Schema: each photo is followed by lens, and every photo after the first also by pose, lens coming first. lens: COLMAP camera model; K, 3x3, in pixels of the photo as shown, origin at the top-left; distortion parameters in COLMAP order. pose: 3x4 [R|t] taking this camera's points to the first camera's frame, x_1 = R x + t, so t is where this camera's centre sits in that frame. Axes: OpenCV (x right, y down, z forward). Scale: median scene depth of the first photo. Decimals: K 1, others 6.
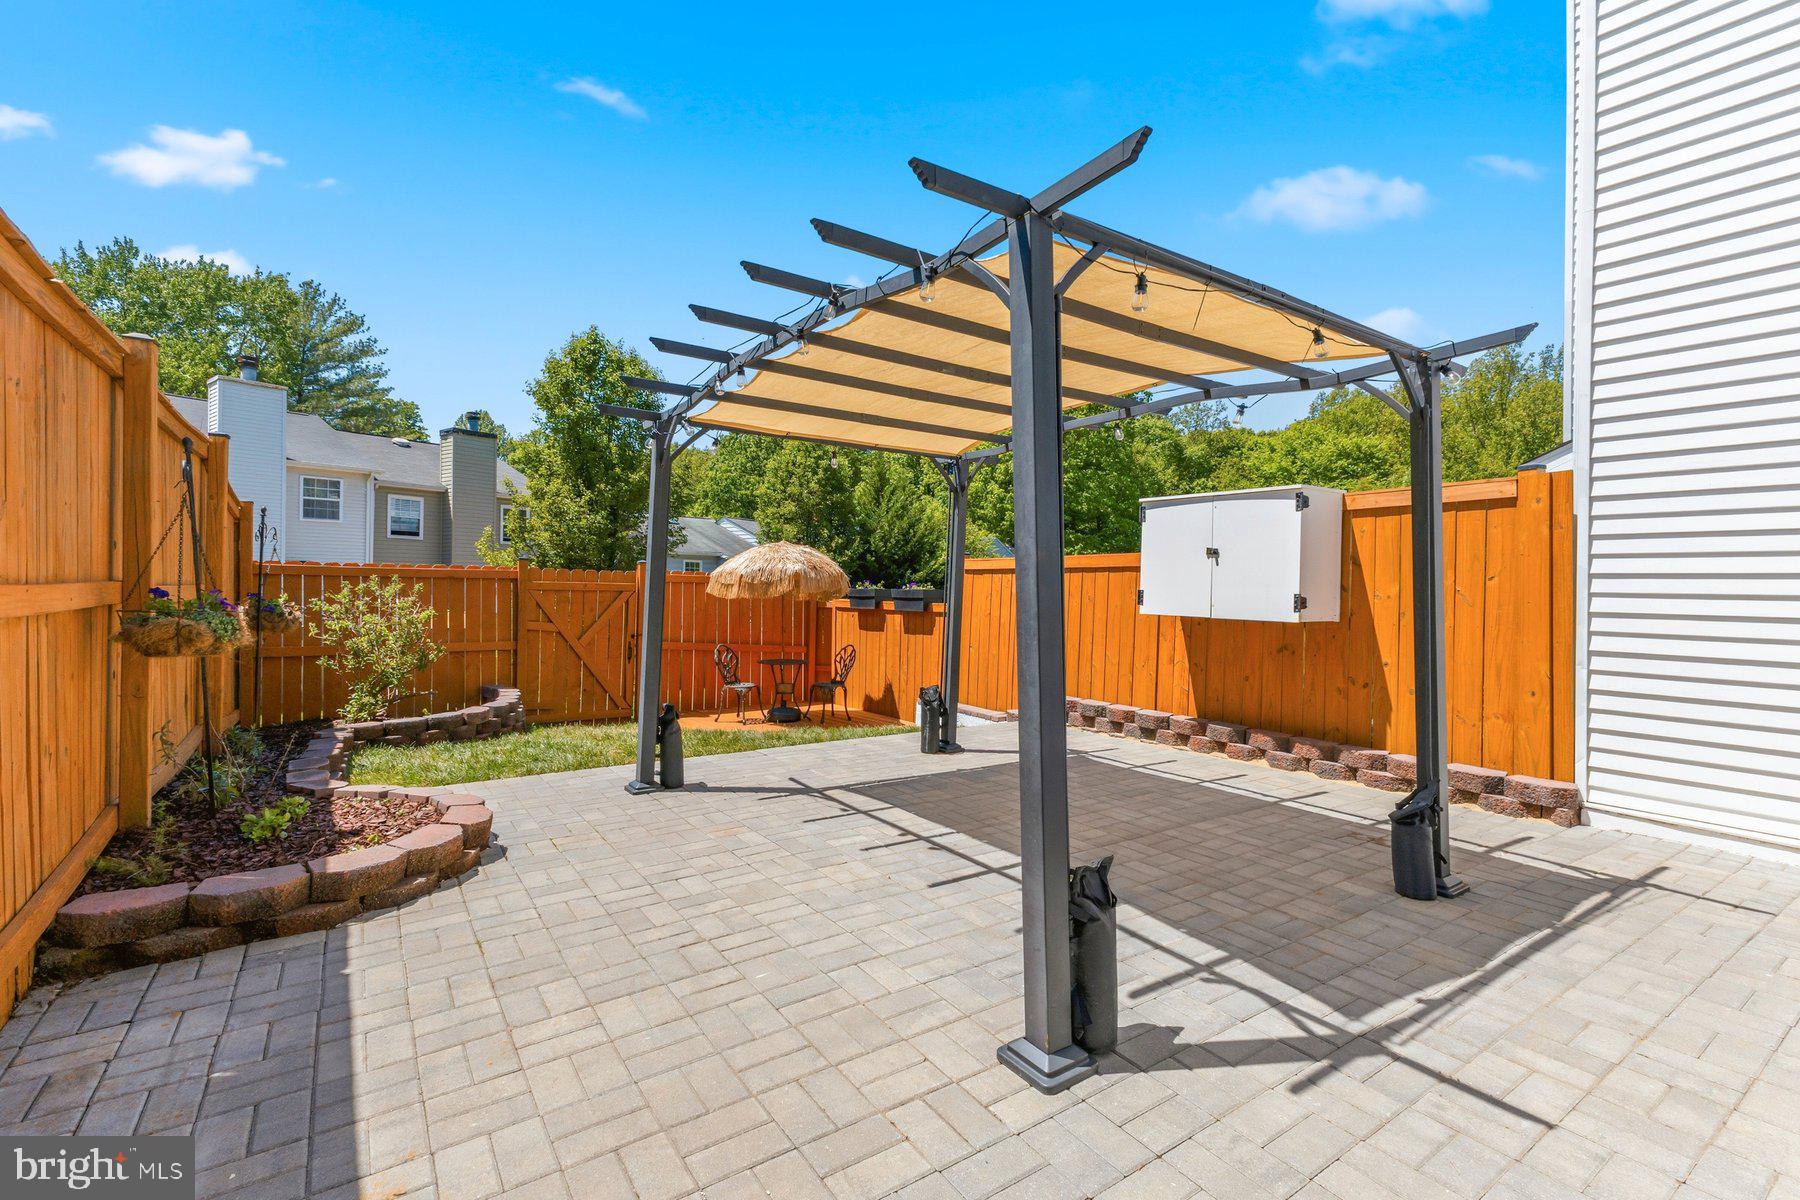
lens RADIAL K [[779.8, 0, 891.6], [0, 779.8, 589.2], [0, 0, 1]] dist [0.017911, -0.004573]
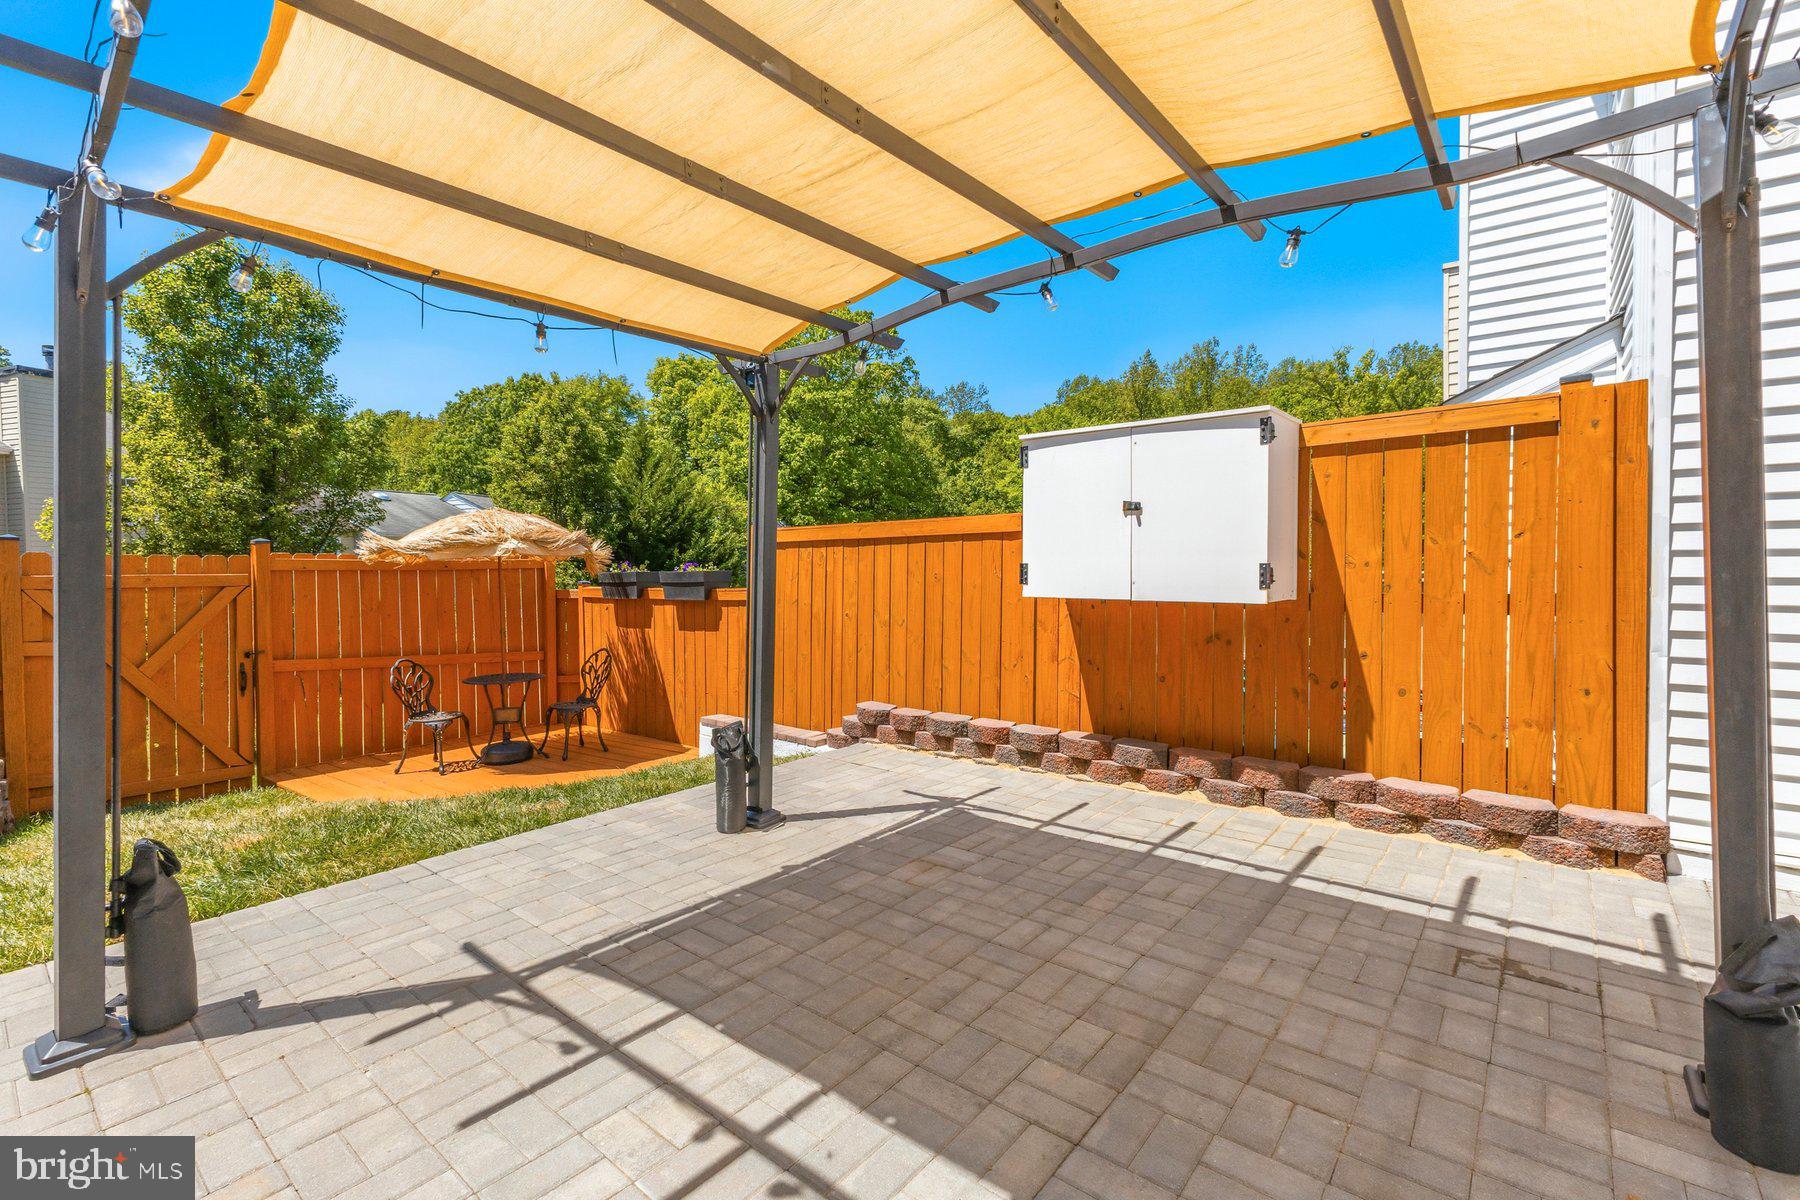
lens RADIAL K [[779.8, 0, 894.5], [0, 779.8, 595.7], [0, 0, 1]] dist [0.017911, -0.004573]
pose [[0.957672, -0.035141, 0.285708, 0.001100], [0.025074, 0.998932, 0.038817, -0.000503], [-0.286767, -0.030011, 0.957530, 0.456247]]
